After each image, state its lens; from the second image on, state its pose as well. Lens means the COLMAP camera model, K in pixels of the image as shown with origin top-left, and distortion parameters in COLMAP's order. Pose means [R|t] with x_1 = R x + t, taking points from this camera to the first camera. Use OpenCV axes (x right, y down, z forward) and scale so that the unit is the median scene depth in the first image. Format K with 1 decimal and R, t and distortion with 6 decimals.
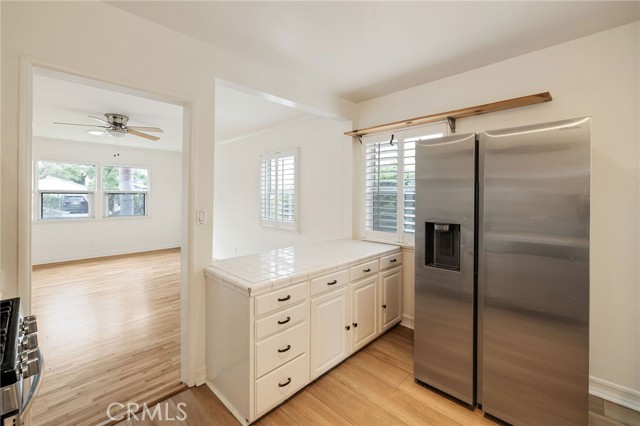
lens RADIAL K [[276.2, 0, 319.4], [0, 276.2, 199.9], [0, 0, 1]] dist [0.000896, 0.000192]
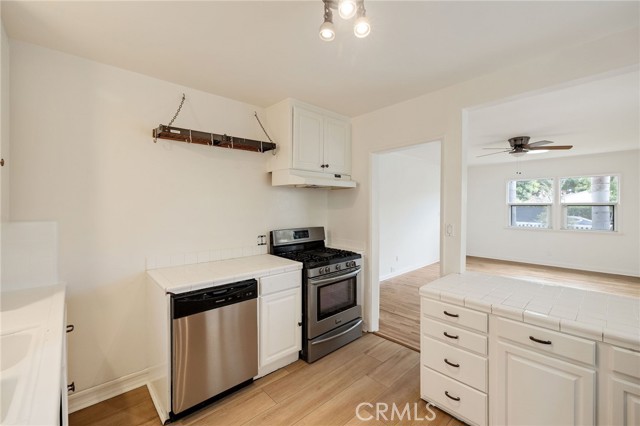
lens RADIAL K [[276.2, 0, 323.7], [0, 276.2, 204.7], [0, 0, 1]] dist [0.000896, 0.000192]
pose [[-0.031987, 0.004302, -0.999479, 0.399462], [-0.018171, 0.999823, 0.004885, -0.022775], [0.999323, 0.018318, -0.031903, 0.234696]]
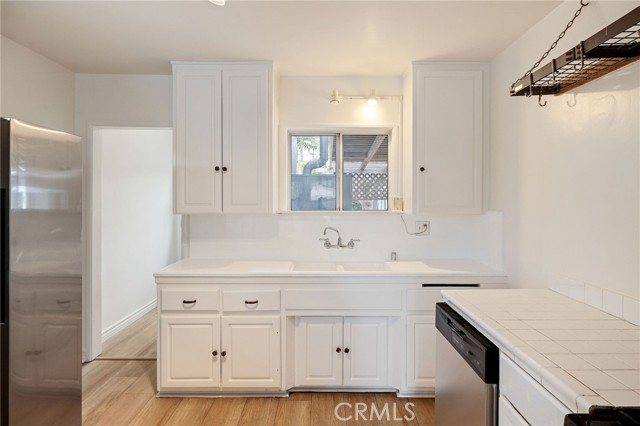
lens RADIAL K [[346.1, 0, 323.0], [0, 346.1, 200.4], [0, 0, 1]] dist [-0.002163, 0.001283]
pose [[-0.702728, -0.001401, 0.711457, -0.252377], [0.012008, 0.999832, 0.013830, -0.017078], [-0.711357, 0.018261, -0.702594, 0.427442]]
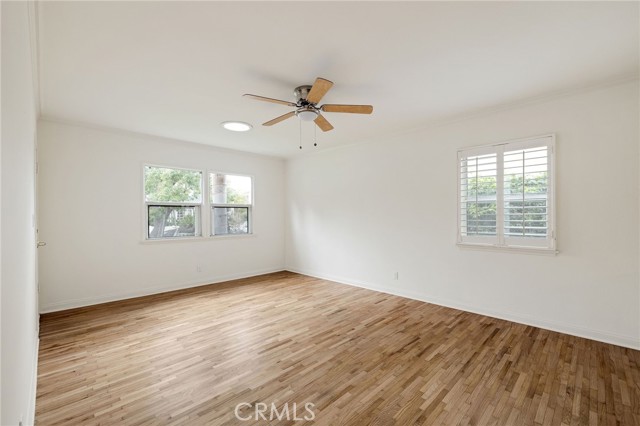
lens RADIAL K [[276.2, 0, 319.2], [0, 276.2, 218.1], [0, 0, 1]] dist [0.000896, 0.000192]
pose [[0.999885, -0.005337, -0.014216, -0.674549], [0.005206, 0.999944, -0.009247, 0.030904], [0.014265, 0.009172, 0.999856, 0.278897]]
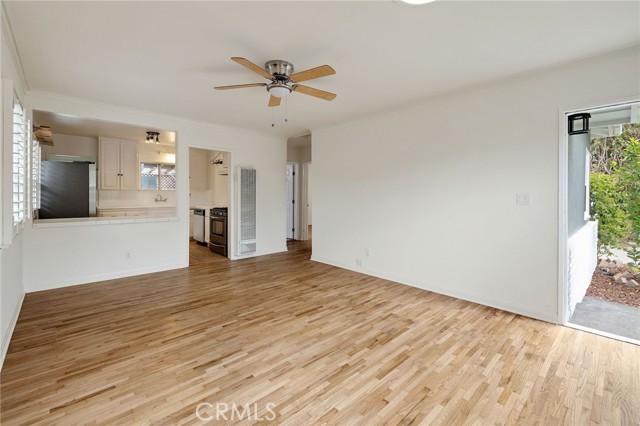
lens RADIAL K [[276.2, 0, 314.2], [0, 276.2, 196.7], [0, 0, 1]] dist [0.000896, 0.000192]
pose [[-0.998882, -0.007586, 0.046652, -0.827885], [-0.006225, 0.999552, 0.029259, 0.003101], [-0.046853, 0.028936, -0.998483, 1.621082]]
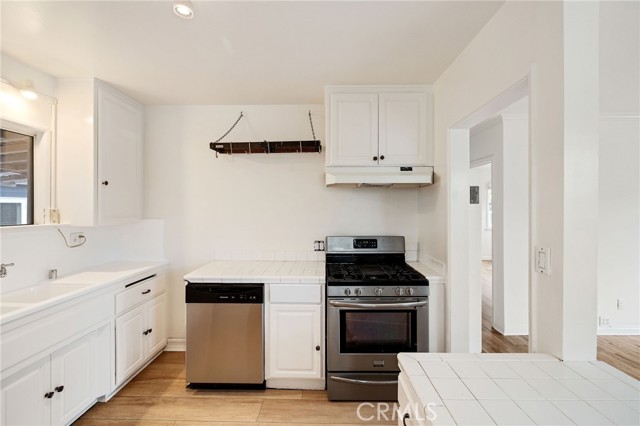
lens RADIAL K [[276.2, 0, 318.6], [0, 276.2, 207.8], [0, 0, 1]] dist [0.000896, 0.000192]
pose [[-0.727405, 0.003280, -0.686201, 0.148904], [-0.008842, 0.999861, 0.014151, -0.026113], [0.686152, 0.016361, -0.727274, 0.539934]]
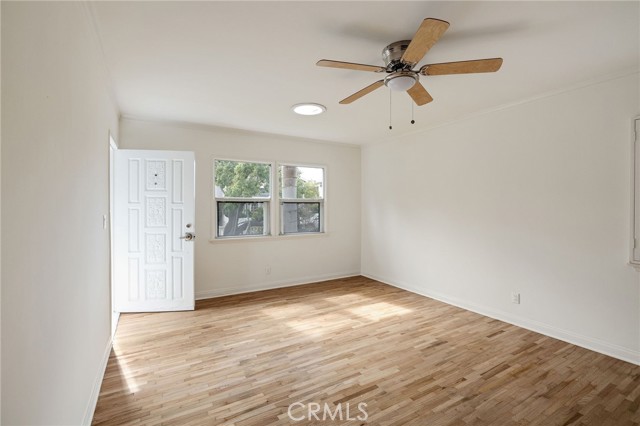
lens RADIAL K [[289.7, 0, 316.3], [0, 289.7, 213.8], [0, 0, 1]] dist [-0.005123, 0.000427]
pose [[0.963445, 0.004258, -0.267871, -0.719648], [-0.002543, 0.999974, 0.006752, 0.003283], [0.267893, -0.005824, 0.963431, 0.416011]]
